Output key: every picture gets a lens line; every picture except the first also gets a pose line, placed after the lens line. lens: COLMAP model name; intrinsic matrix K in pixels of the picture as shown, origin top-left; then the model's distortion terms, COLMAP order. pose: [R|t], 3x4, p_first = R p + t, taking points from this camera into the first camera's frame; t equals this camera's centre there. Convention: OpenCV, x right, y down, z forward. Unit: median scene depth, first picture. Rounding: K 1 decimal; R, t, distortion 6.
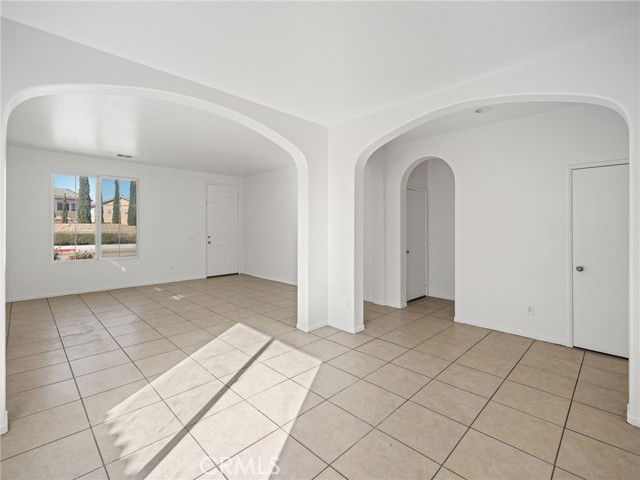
lens RADIAL K [[298.1, 0, 318.6], [0, 298.1, 225.3], [0, 0, 1]] dist [0.000822, 0.000029]
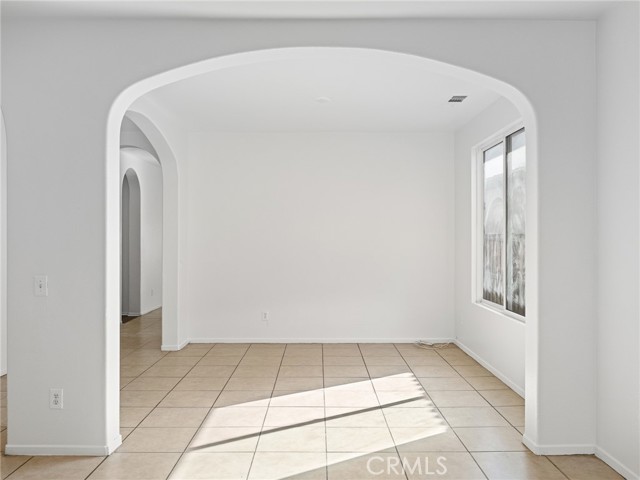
lens RADIAL K [[524.6, 0, 320.0], [0, 524.6, 240.0], [0, 0, 1]] dist [-0.003763, 0.001933]
pose [[-0.707916, -0.009107, 0.706238, -1.071381], [-0.003092, 0.999947, 0.009795, -0.006131], [-0.706290, 0.004750, -0.707906, 1.627944]]
